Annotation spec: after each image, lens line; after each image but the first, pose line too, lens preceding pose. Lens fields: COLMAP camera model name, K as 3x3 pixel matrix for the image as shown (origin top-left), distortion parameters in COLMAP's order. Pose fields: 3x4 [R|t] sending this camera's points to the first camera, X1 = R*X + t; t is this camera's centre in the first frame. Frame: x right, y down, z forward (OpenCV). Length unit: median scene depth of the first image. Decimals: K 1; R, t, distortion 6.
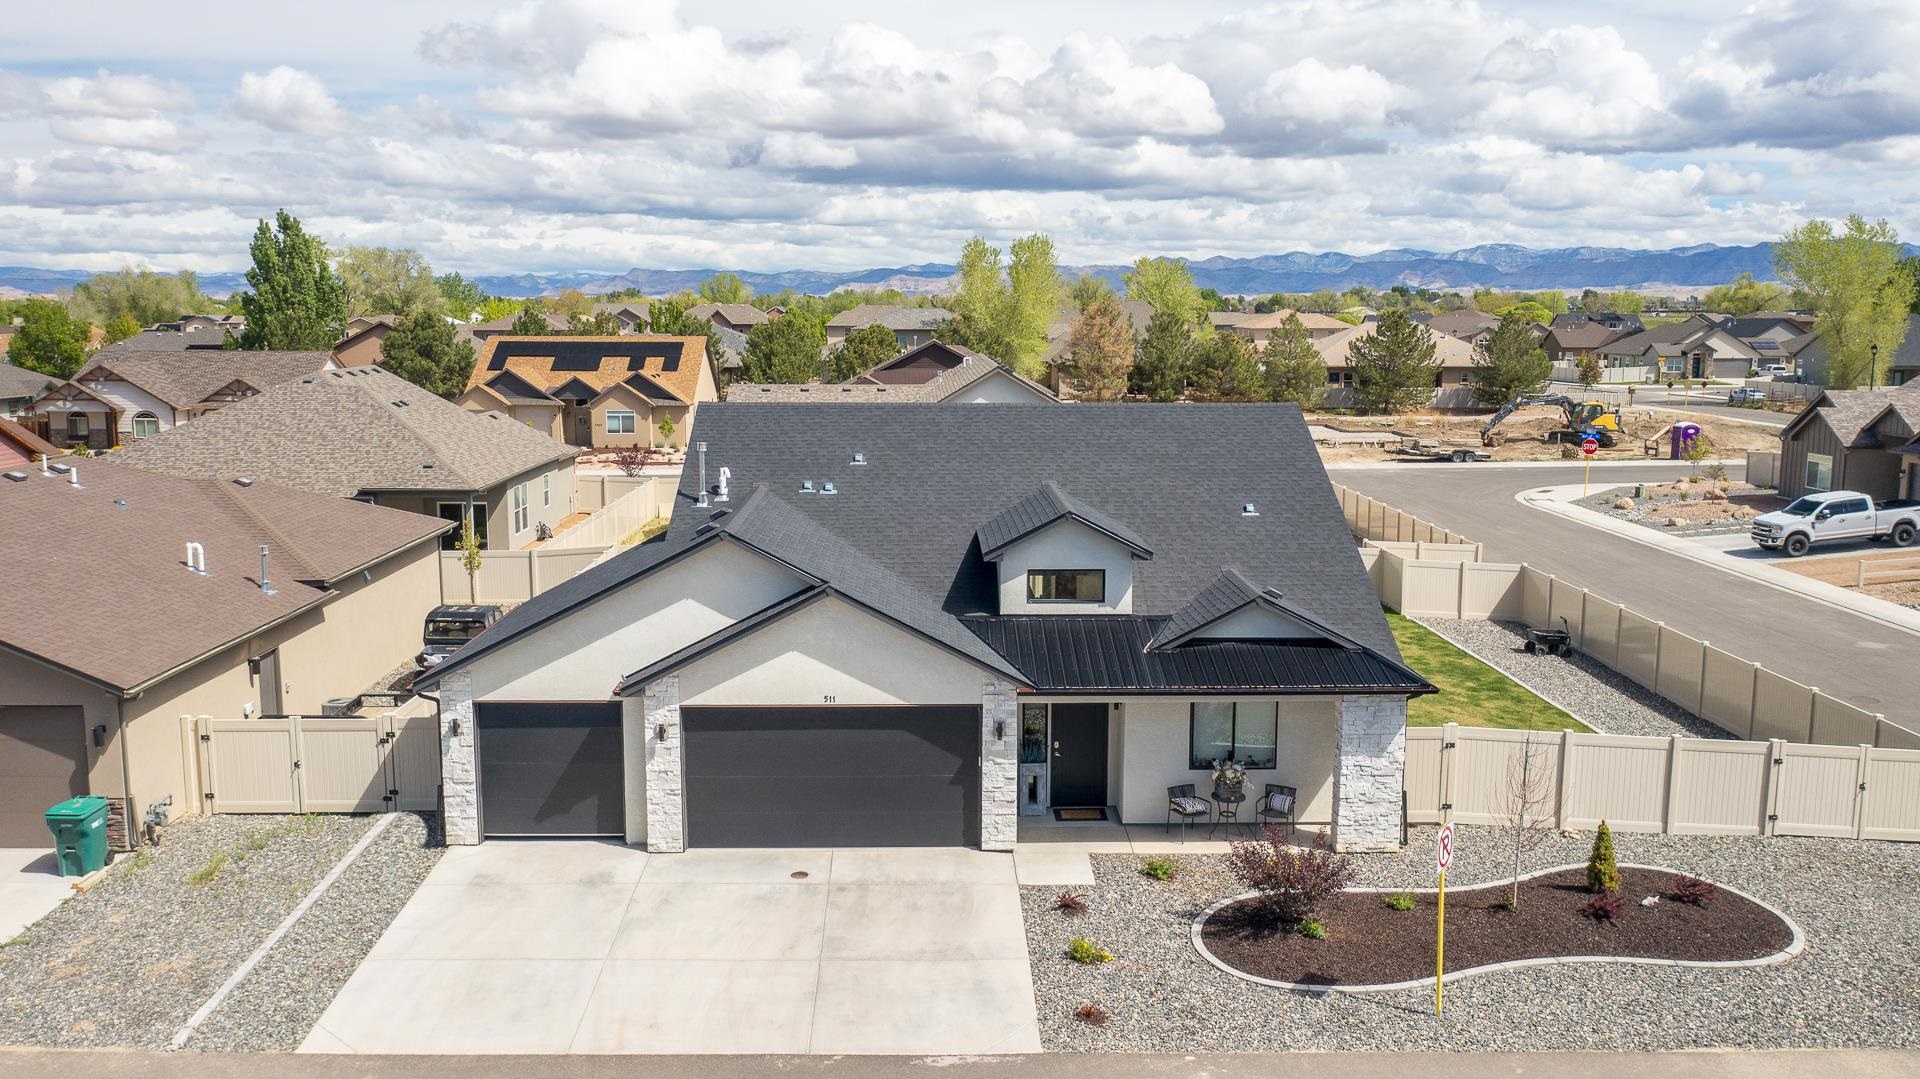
lens RADIAL K [[1509.1, 0, 954.2], [0, 1509.1, 535.2], [0, 0, 1]] dist [-0.006869, -0.008198]
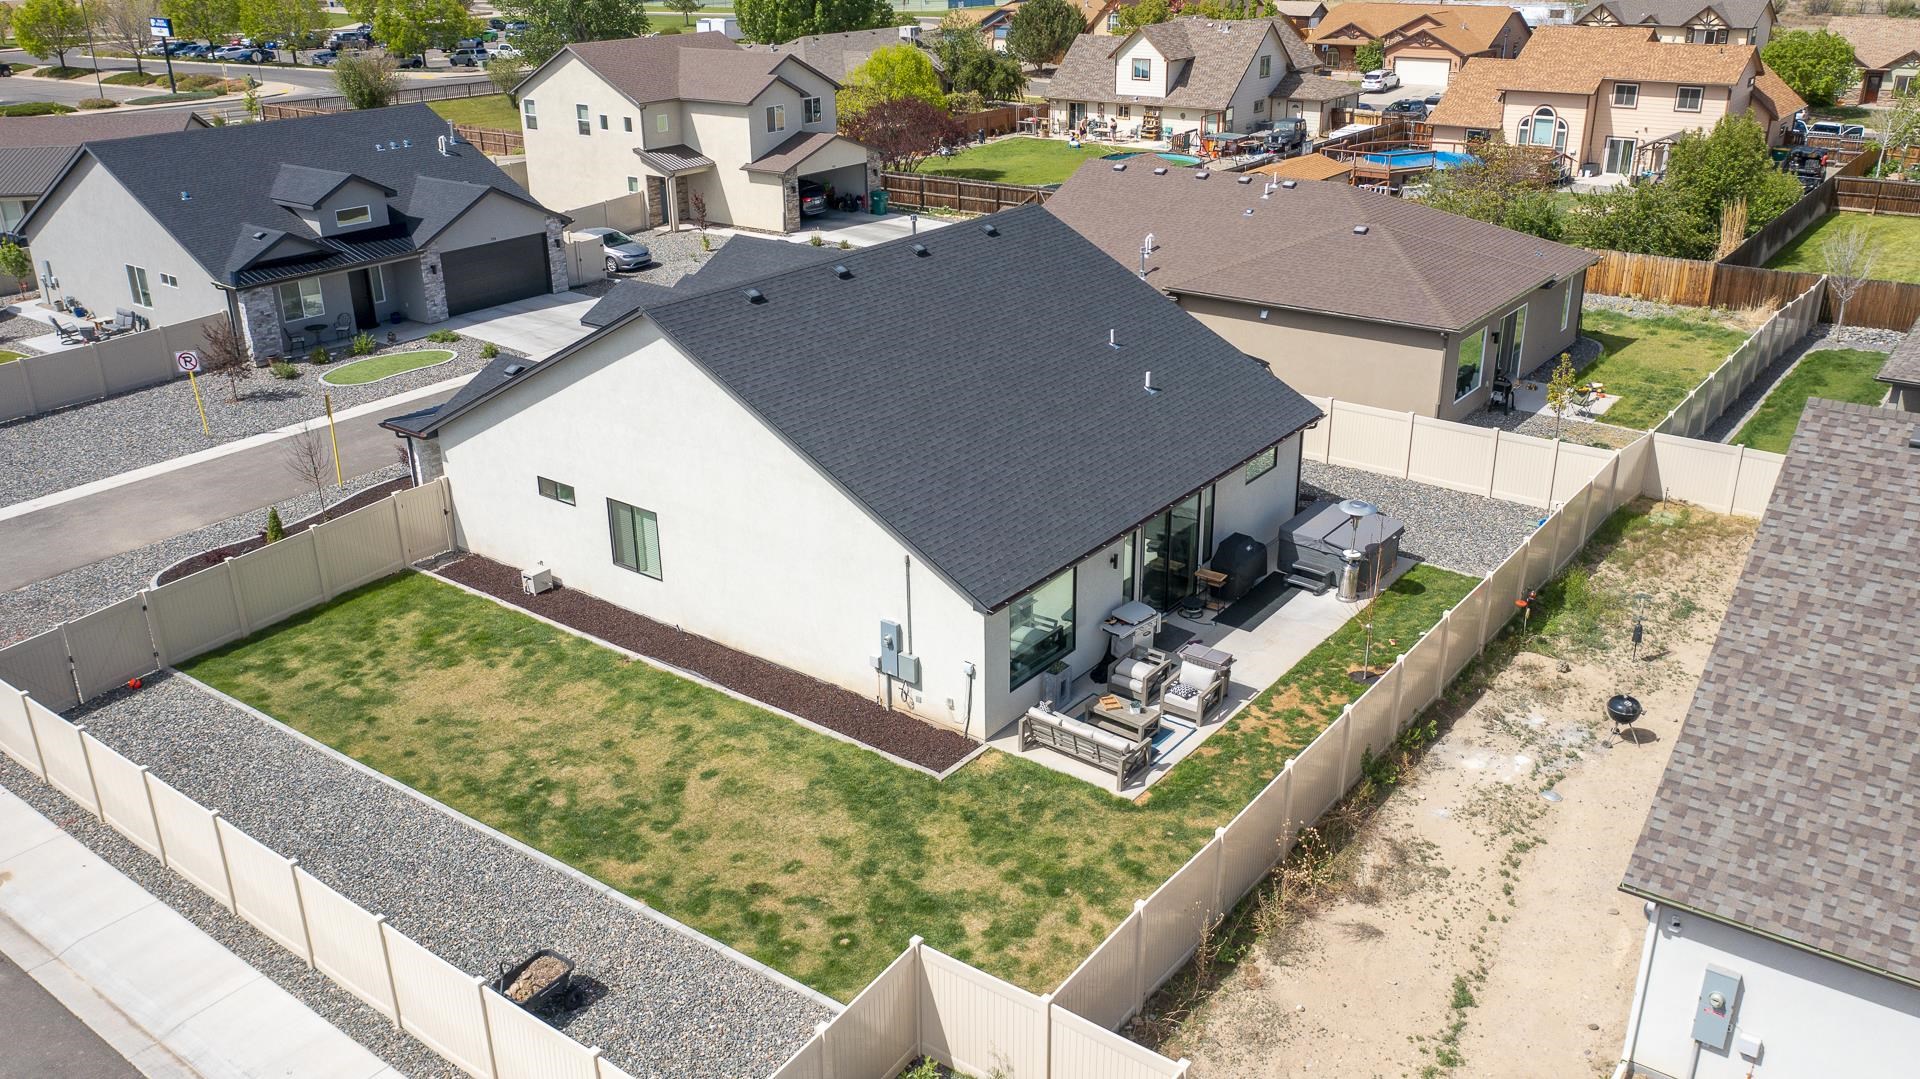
lens RADIAL K [[1509.1, 0, 954.2], [0, 1509.1, 535.2], [0, 0, 1]] dist [-0.006869, -0.008198]
pose [[-0.623555, 0.305116, -0.719781, 1.025558], [-0.102204, 0.880977, 0.461988, -0.514673], [0.775070, 0.361639, -0.518153, 2.162711]]
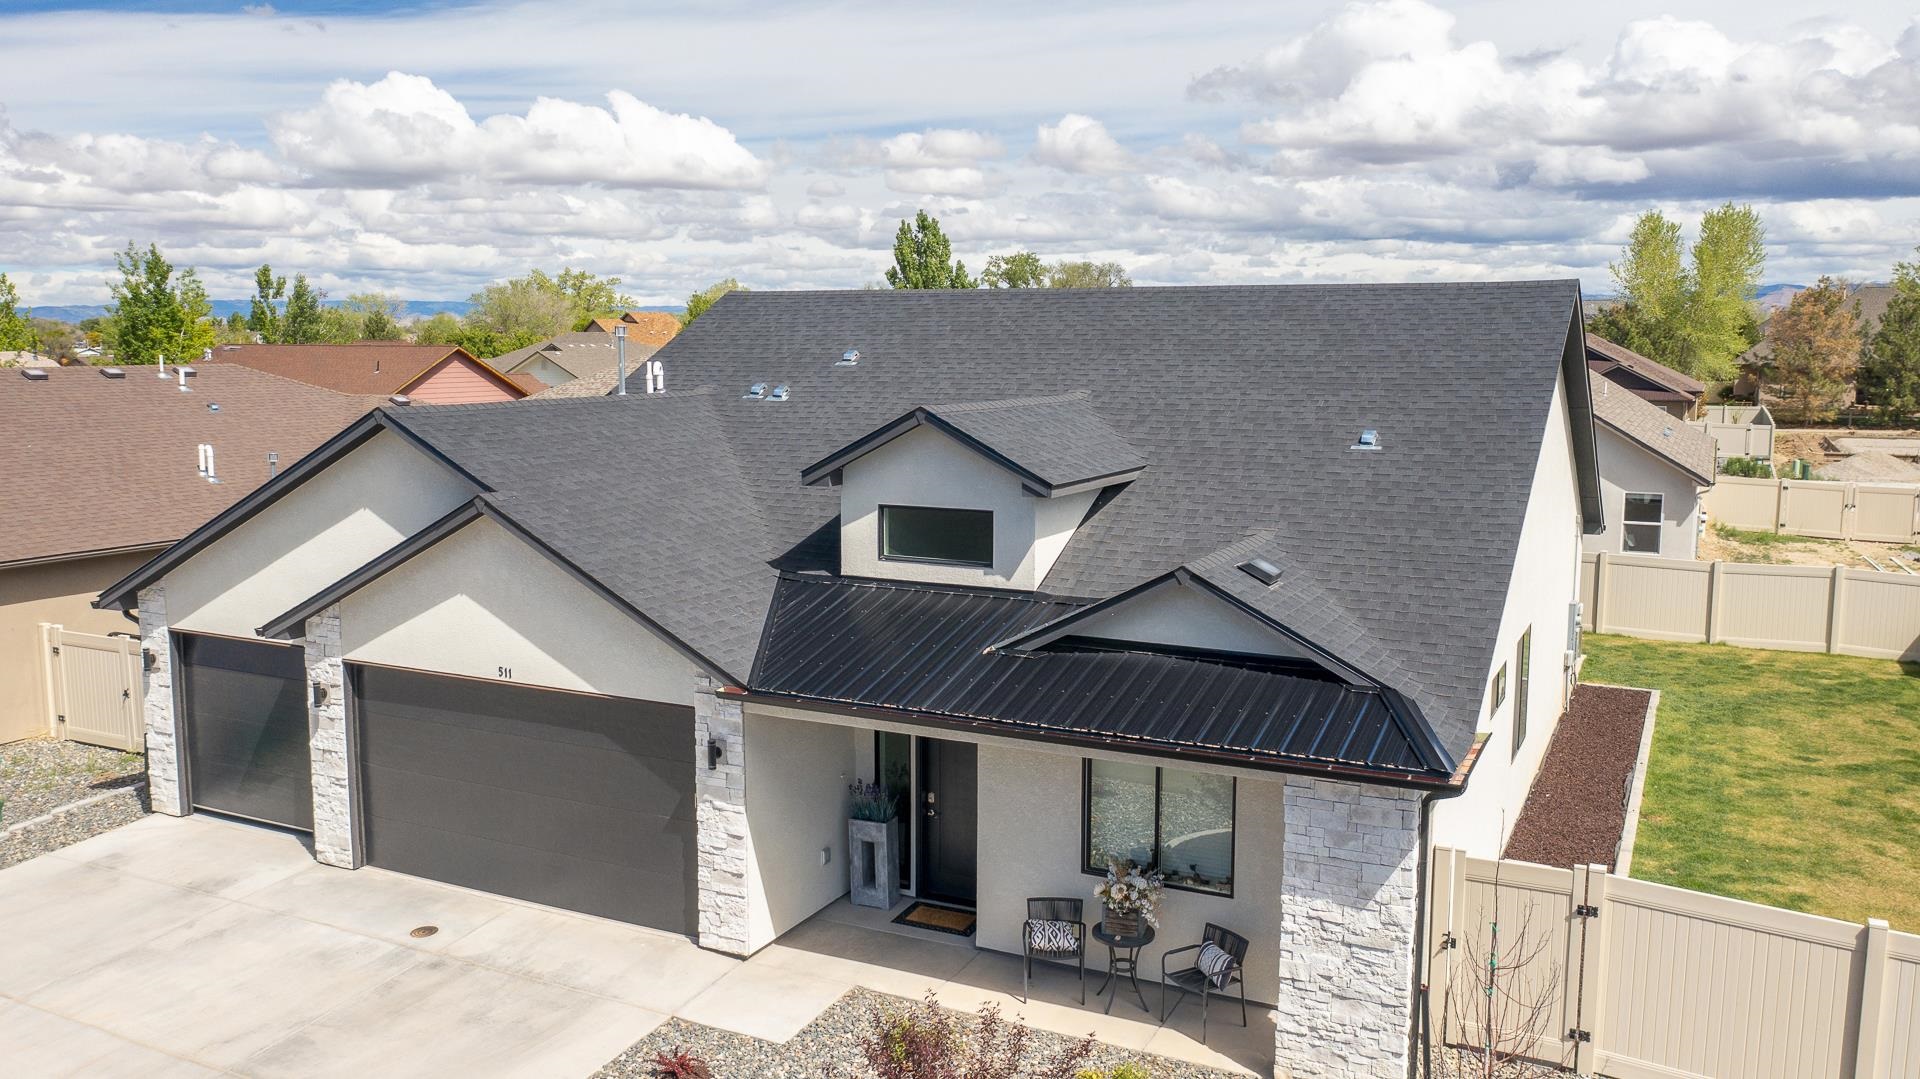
lens RADIAL K [[1509.1, 0, 954.2], [0, 1509.1, 535.2], [0, 0, 1]] dist [-0.006869, -0.008198]
pose [[0.883841, 0.060144, -0.463904, 0.385437], [-0.068165, 0.997674, -0.000524, 0.035563], [0.462794, 0.032085, 0.885885, 0.501551]]
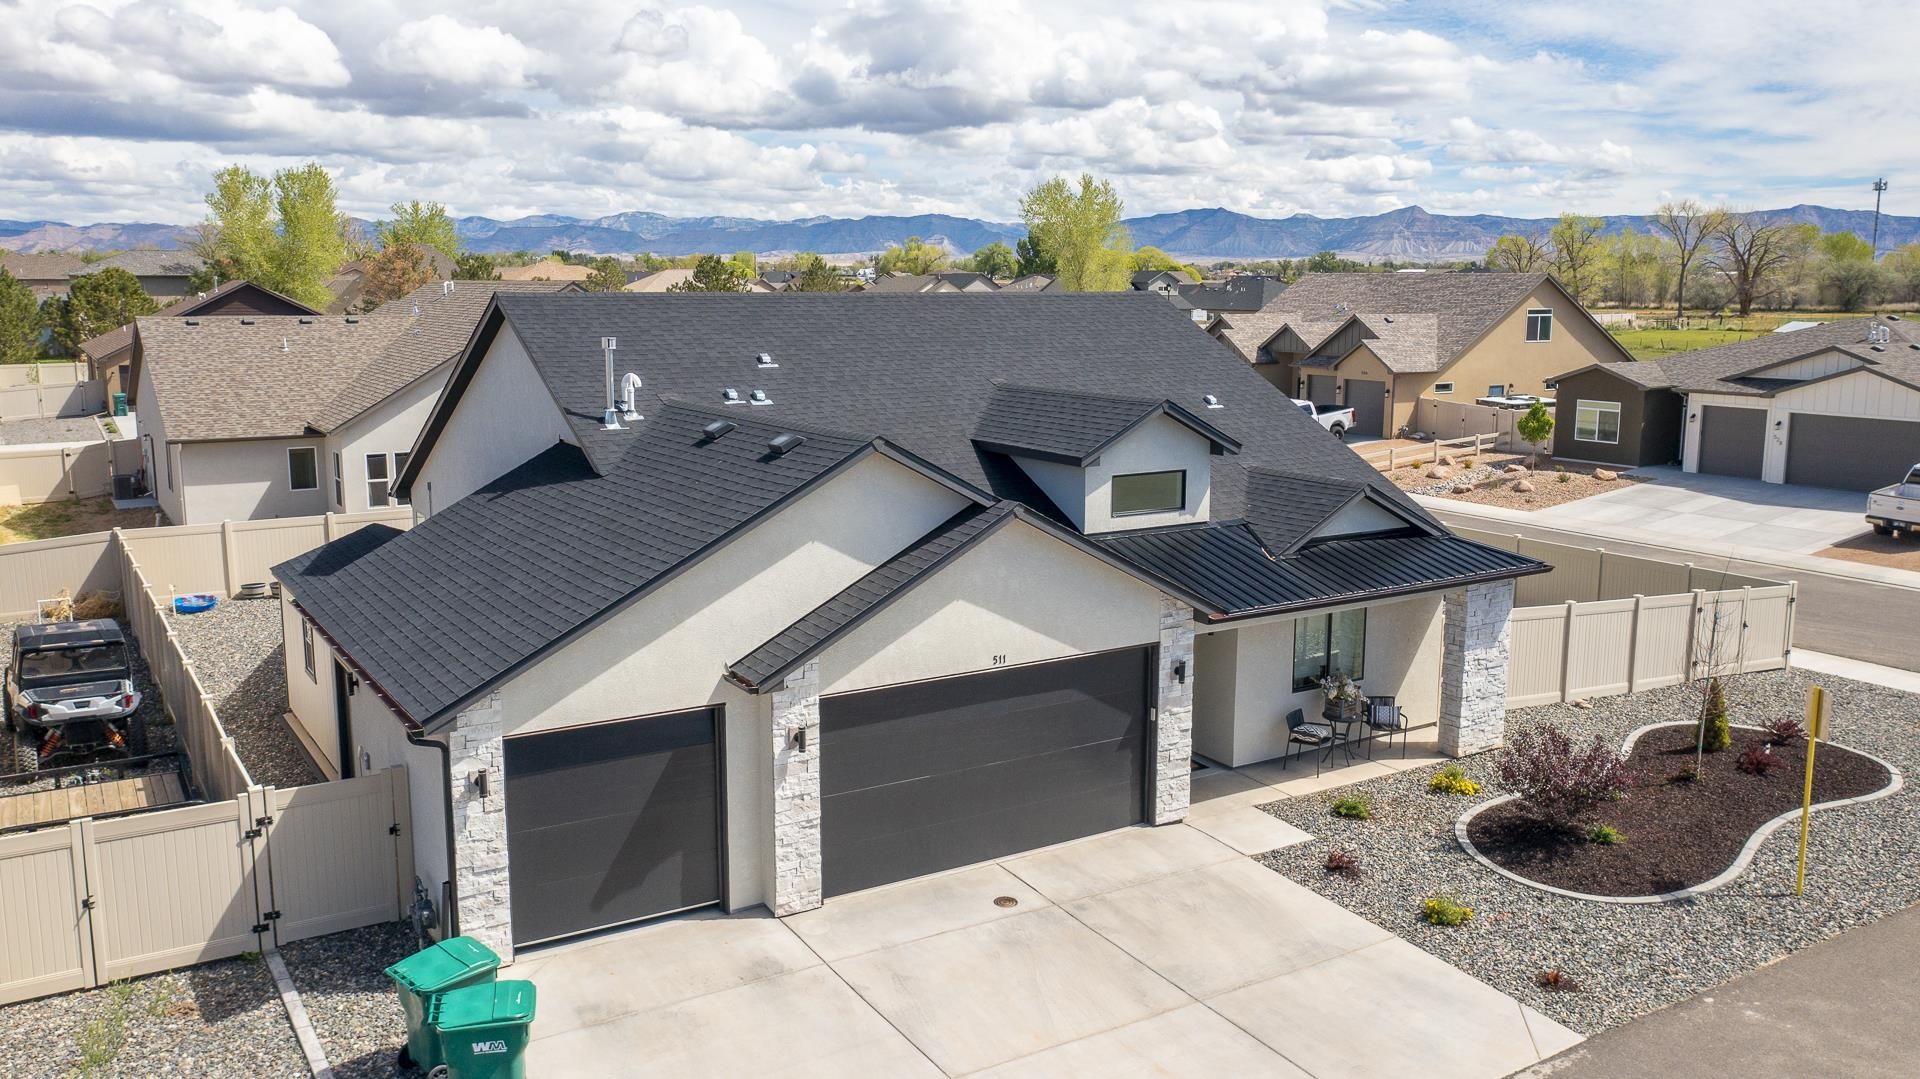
lens RADIAL K [[1520.5, 0, 959.7], [0, 1520.5, 517.1], [0, 0, 1]] dist [-0.010653, -0.000726]
pose [[0.855954, -0.078380, 0.511077, -0.468245], [0.073747, 0.996844, 0.029368, 0.015706], [-0.511766, 0.012552, 0.859033, 0.365219]]
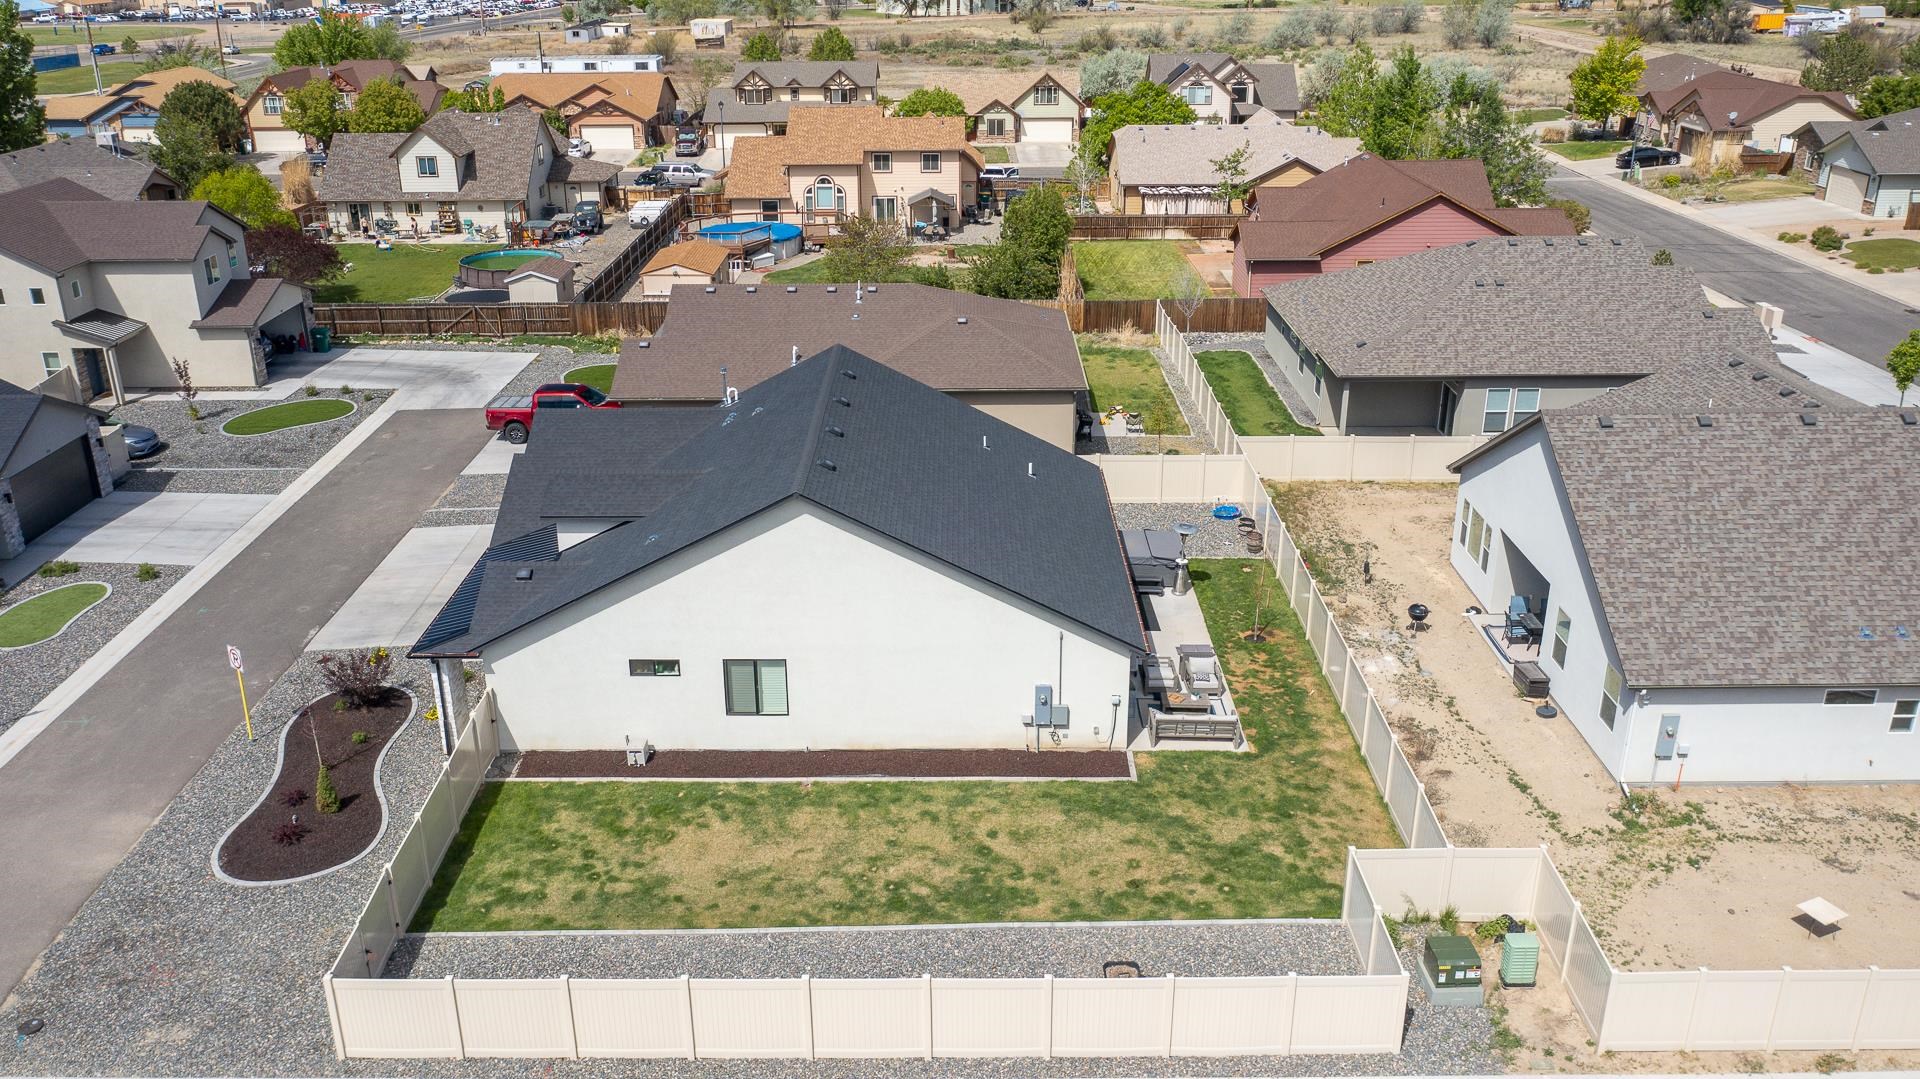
lens RADIAL K [[1518.6, 0, 952.1], [0, 1518.6, 535.9], [0, 0, 1]] dist [-0.011922, 0.000394]
pose [[-0.025850, 0.371902, -0.927912, 1.594323], [-0.141947, 0.917451, 0.371664, -0.613187], [0.989537, 0.141322, 0.029074, 1.432362]]
